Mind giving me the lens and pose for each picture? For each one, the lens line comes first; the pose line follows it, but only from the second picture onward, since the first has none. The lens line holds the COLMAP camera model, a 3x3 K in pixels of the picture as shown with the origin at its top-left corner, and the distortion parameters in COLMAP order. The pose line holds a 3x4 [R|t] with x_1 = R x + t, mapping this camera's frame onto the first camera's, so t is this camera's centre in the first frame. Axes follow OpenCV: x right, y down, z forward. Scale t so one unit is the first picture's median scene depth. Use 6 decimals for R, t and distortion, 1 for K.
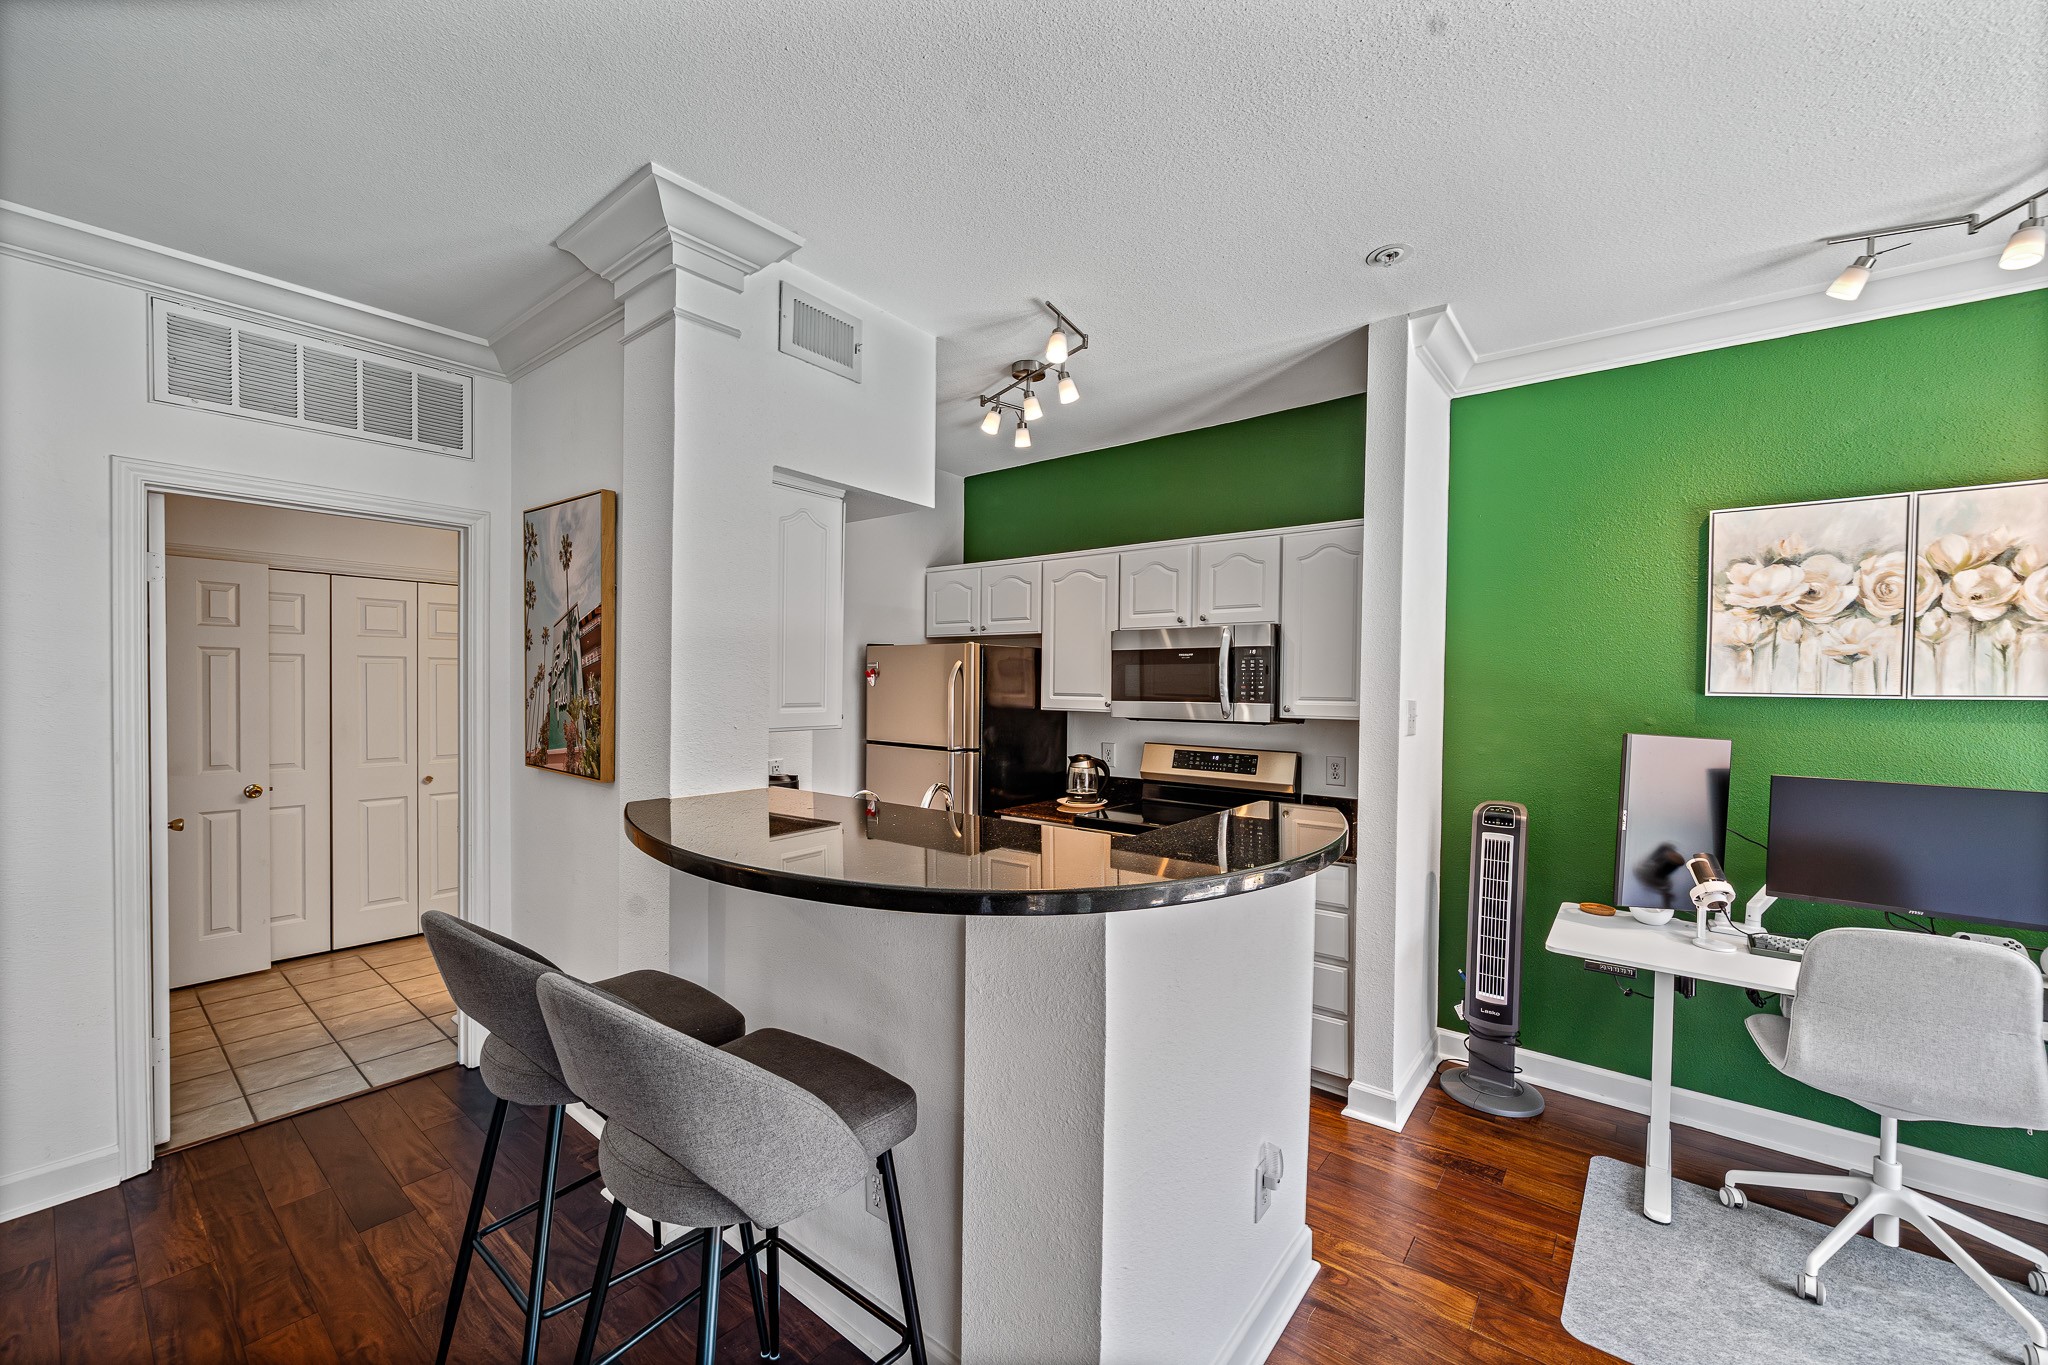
lens RADIAL K [[808.6, 0, 1016.2], [0, 808.6, 692.0], [0, 0, 1]] dist [-0.001287, -0.000145]
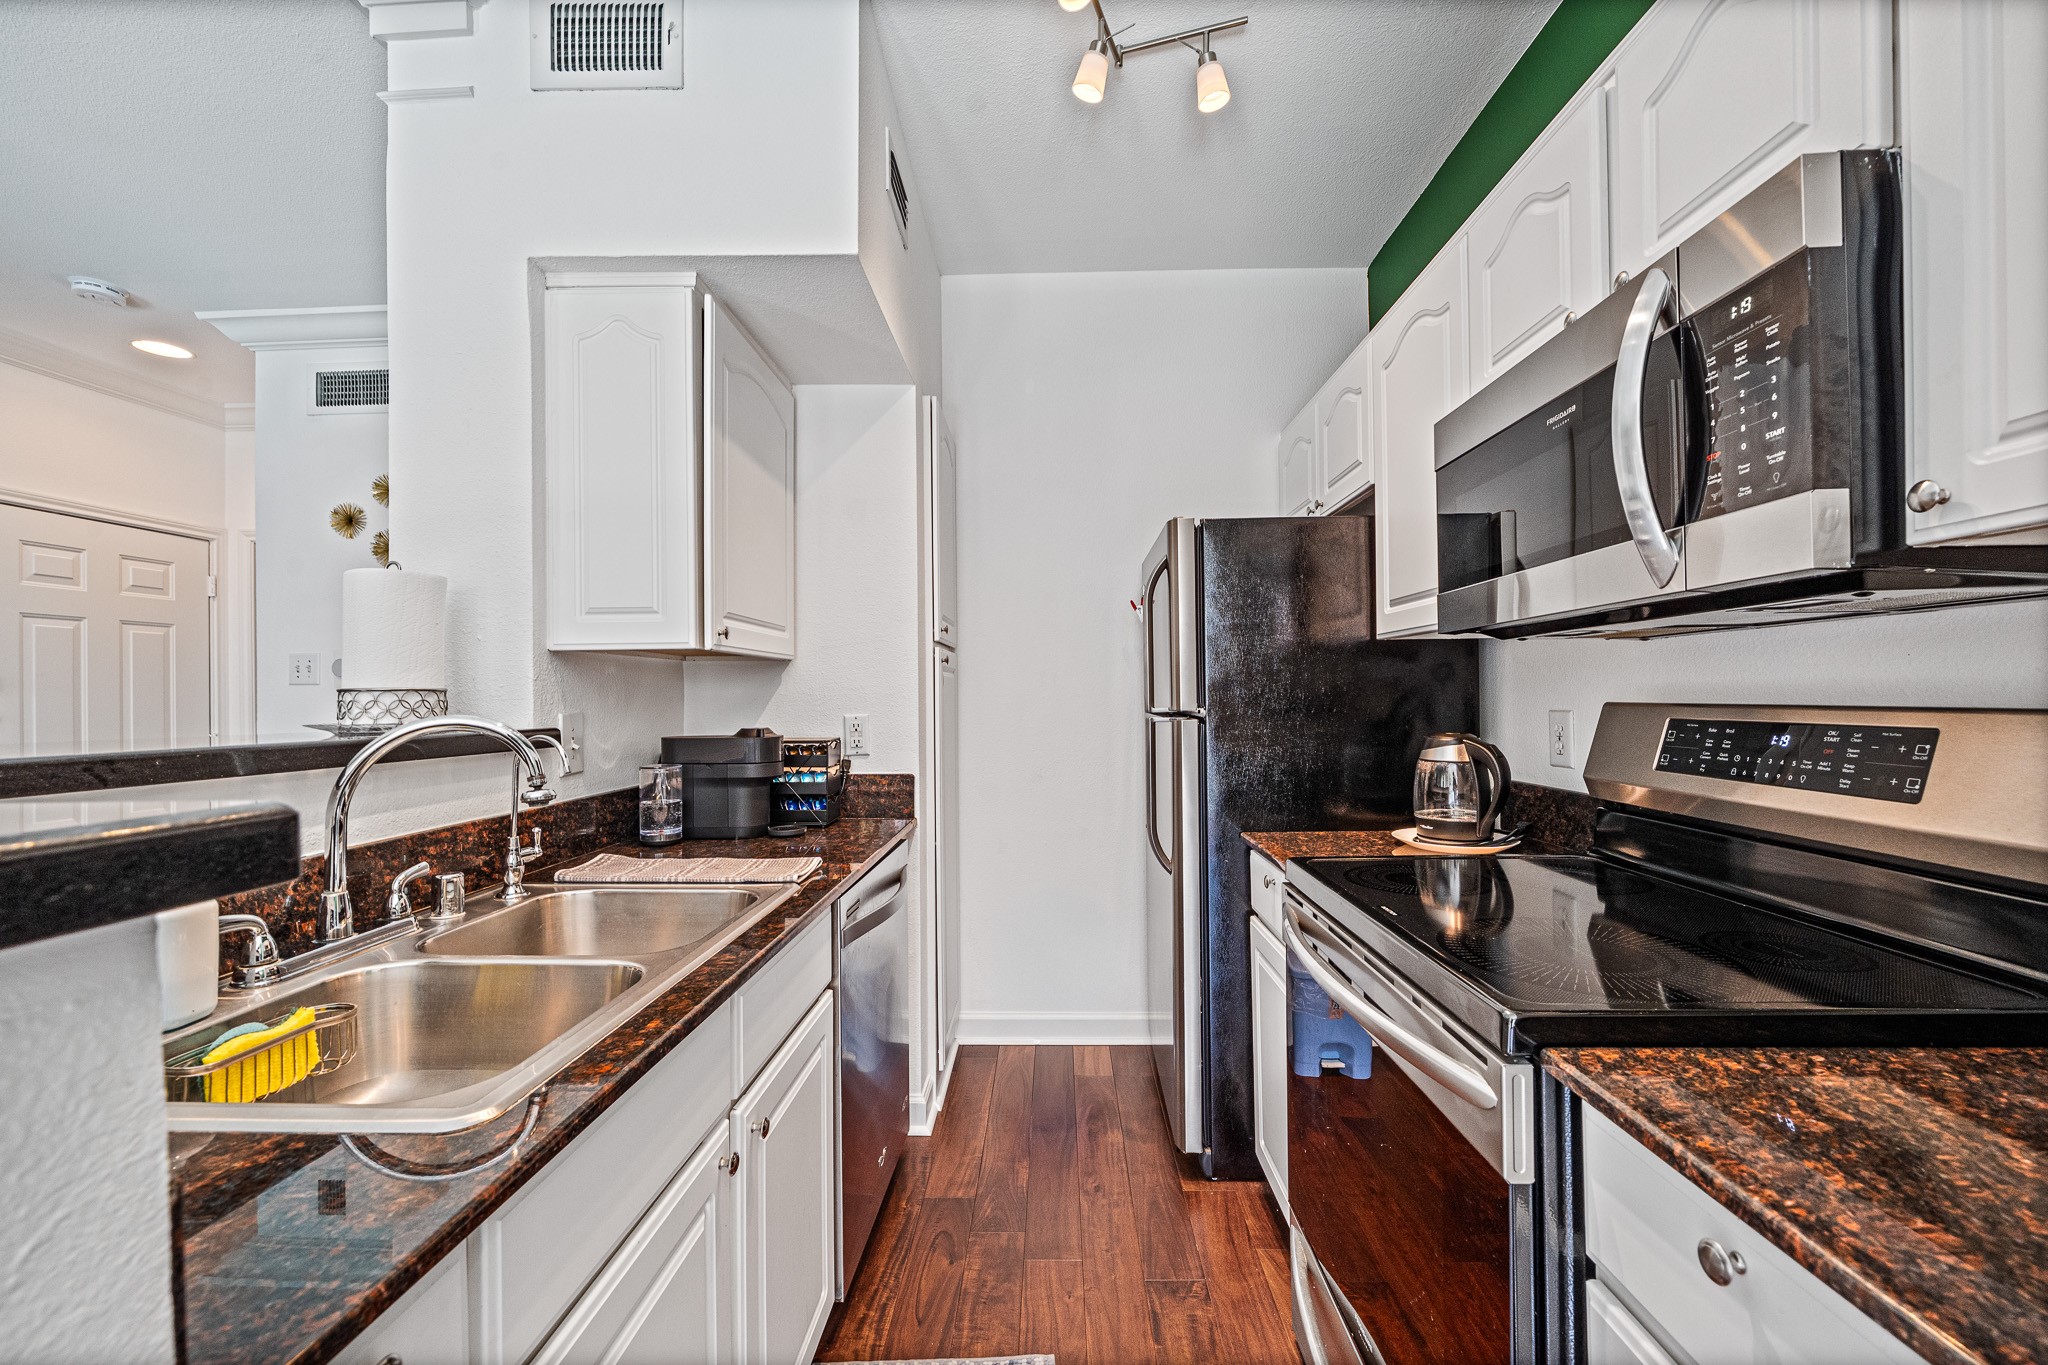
lens RADIAL K [[808.6, 0, 1027.5], [0, 808.6, 688.9], [0, 0, 1]] dist [-0.001287, -0.000145]
pose [[0.605533, -0.022747, -0.795495, 0.325069], [0.006973, 0.999705, -0.023278, 0.068946], [0.795790, 0.008549, 0.605512, 0.612106]]
